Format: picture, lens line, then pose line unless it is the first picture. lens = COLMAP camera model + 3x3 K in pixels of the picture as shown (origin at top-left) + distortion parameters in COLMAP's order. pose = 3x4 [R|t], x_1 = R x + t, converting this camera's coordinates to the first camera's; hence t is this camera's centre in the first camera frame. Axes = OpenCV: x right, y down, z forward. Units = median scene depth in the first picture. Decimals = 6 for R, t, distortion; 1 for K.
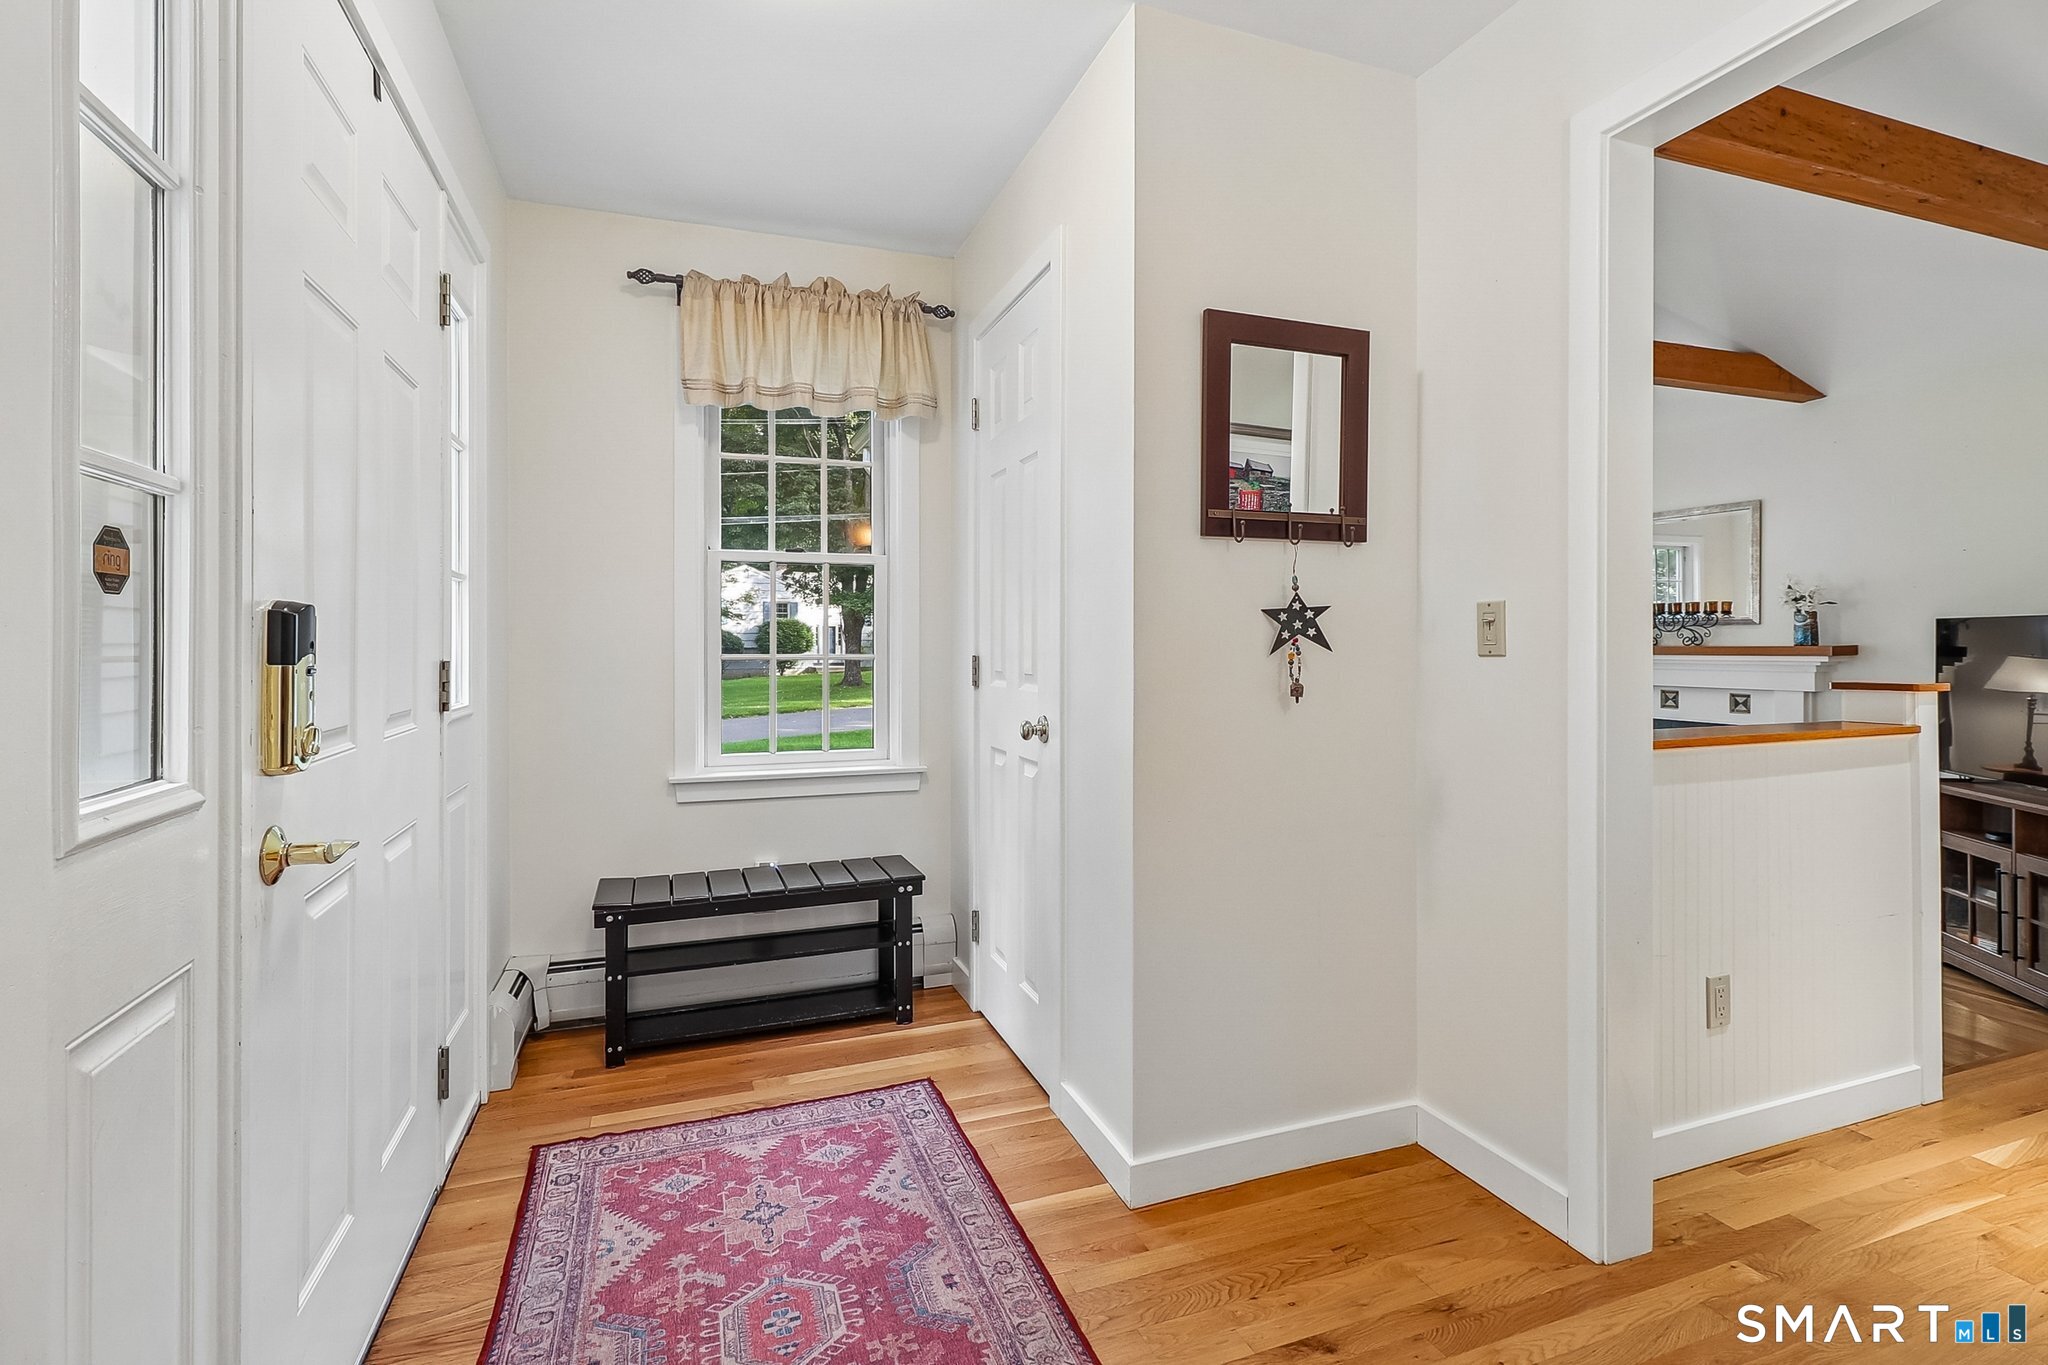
lens RADIAL K [[946.4, 0, 1027.2], [0, 946.4, 651.3], [0, 0, 1]] dist [0.003510, 0.000406]
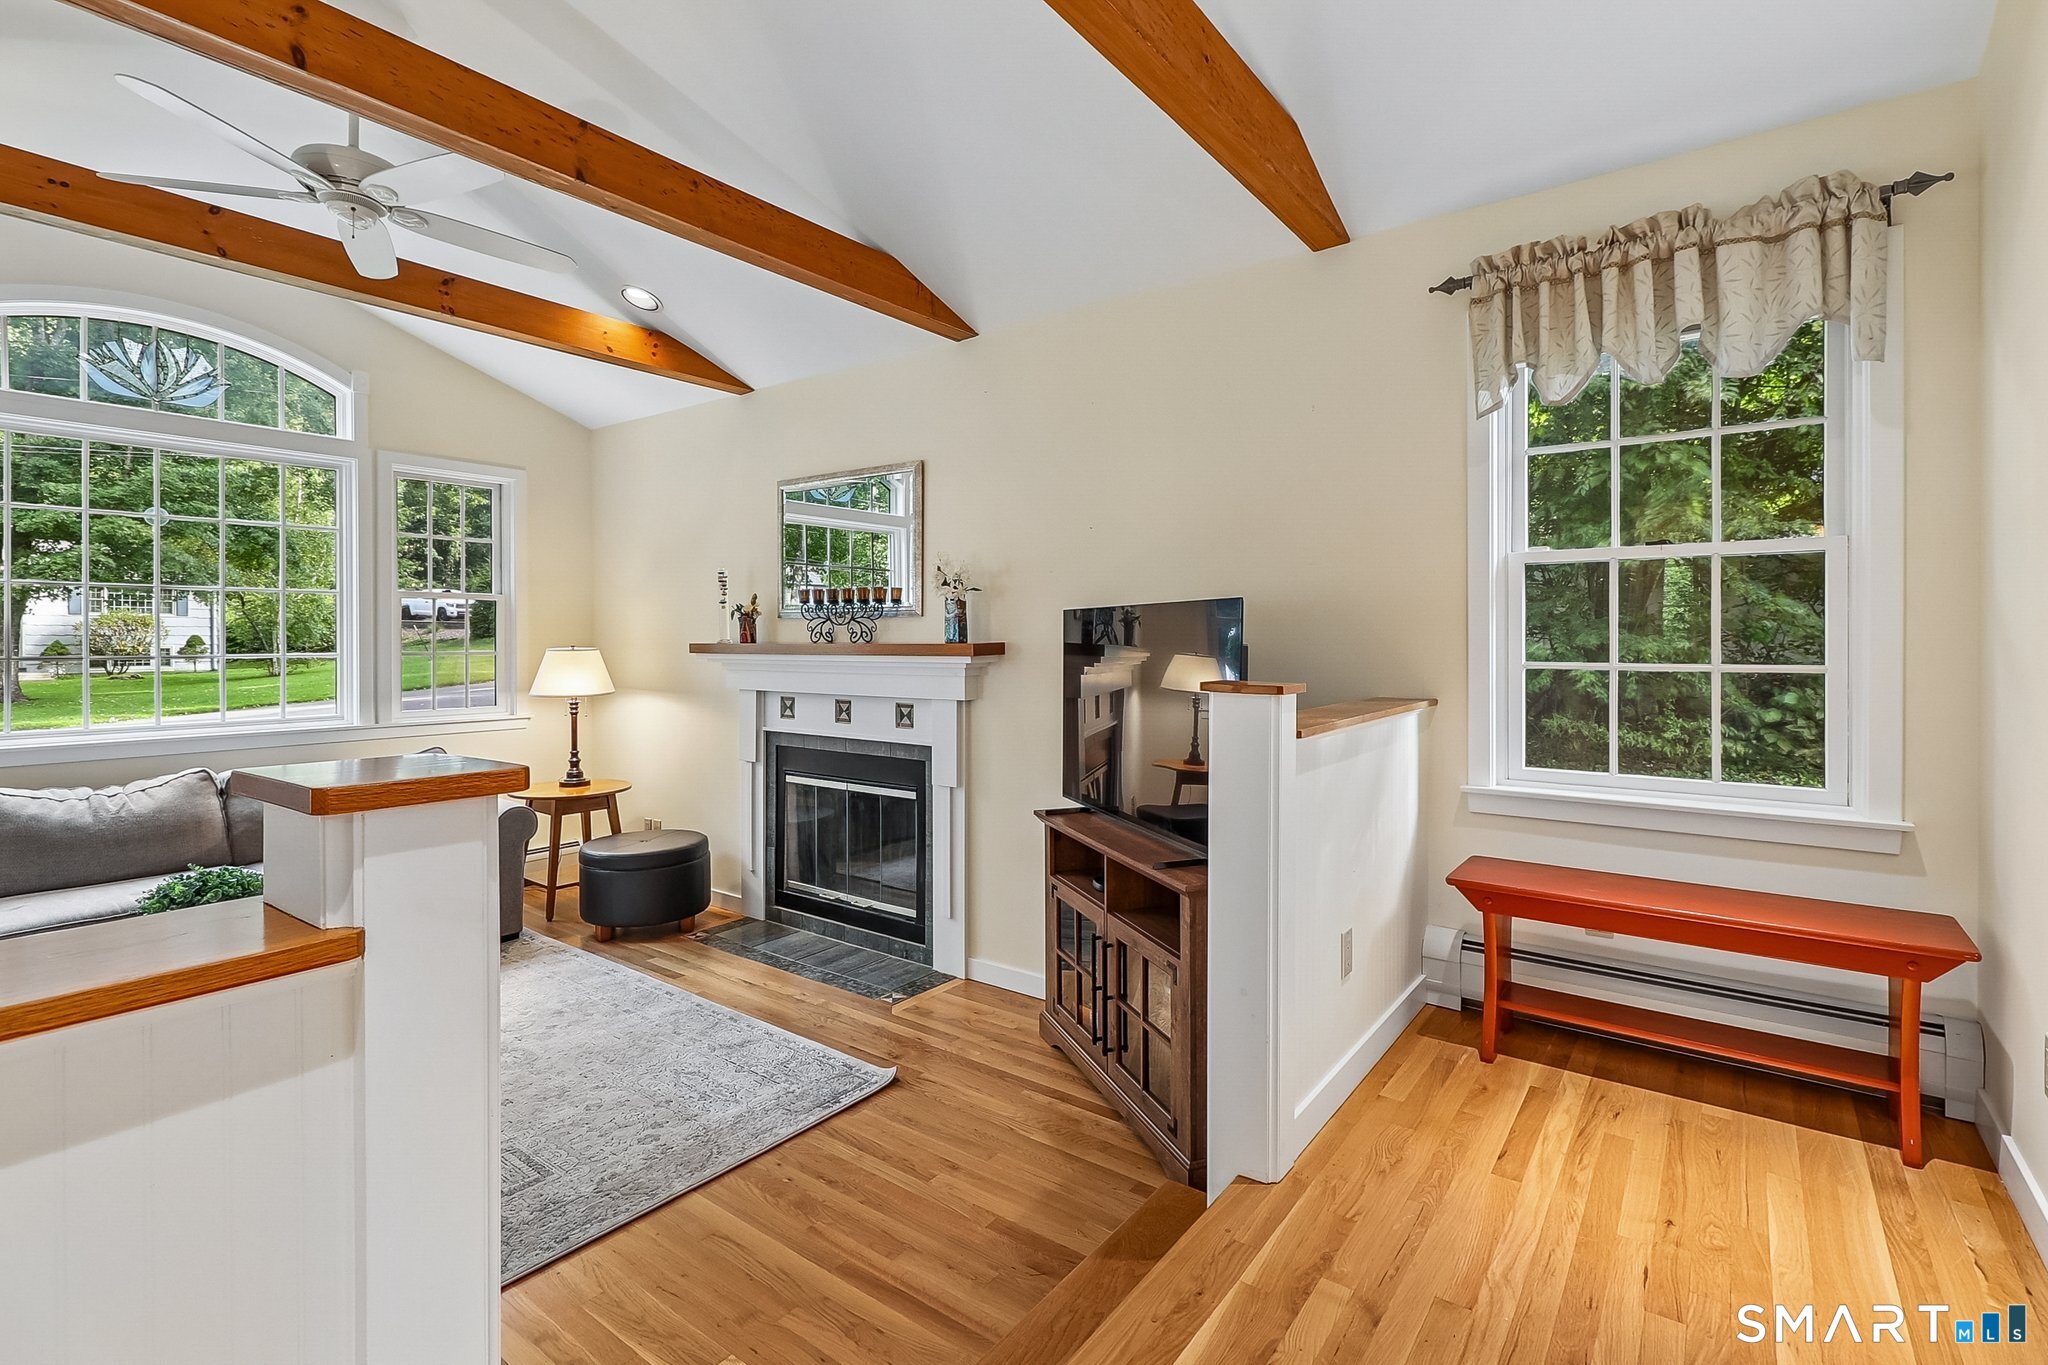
lens RADIAL K [[948.9, 0, 1029.7], [0, 948.9, 640.5], [0, 0, 1]] dist [0.004963, -0.000754]
pose [[0.837408, 0.002335, 0.546574, 0.433823], [0.001567, 0.999977, -0.006674, -0.002635], [-0.546576, 0.006445, 0.837384, 0.296917]]
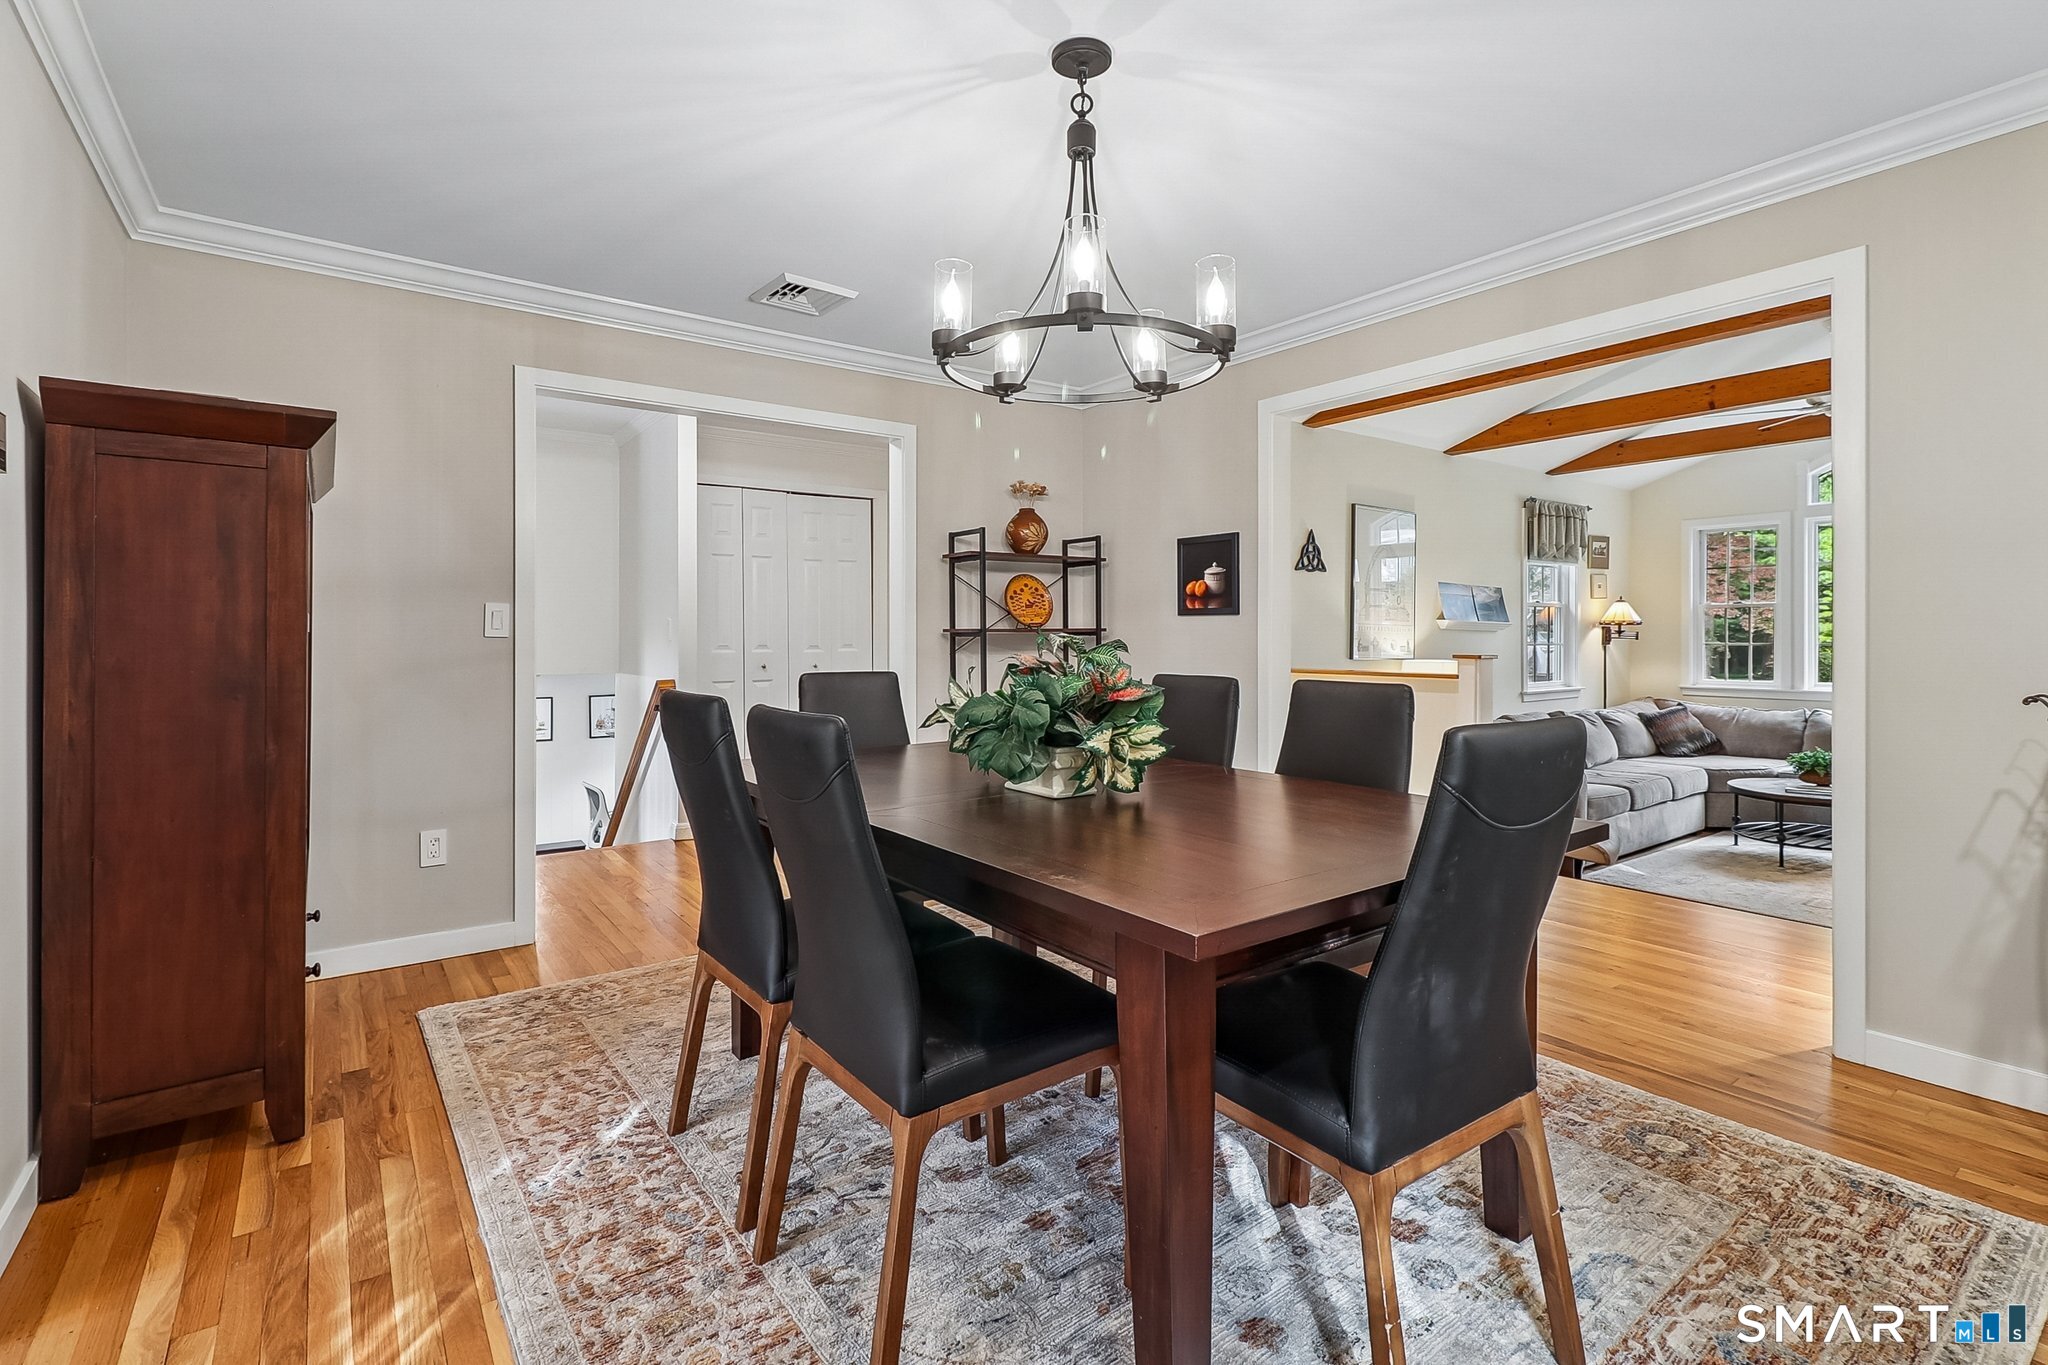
lens RADIAL K [[948.9, 0, 1029.7], [0, 948.9, 640.5], [0, 0, 1]] dist [0.004963, -0.000754]
pose [[0.282101, 0.006055, -0.959366, 1.209139], [-0.004572, 0.999977, 0.004967, -0.001203], [0.959374, 0.002985, 0.282122, -0.213086]]
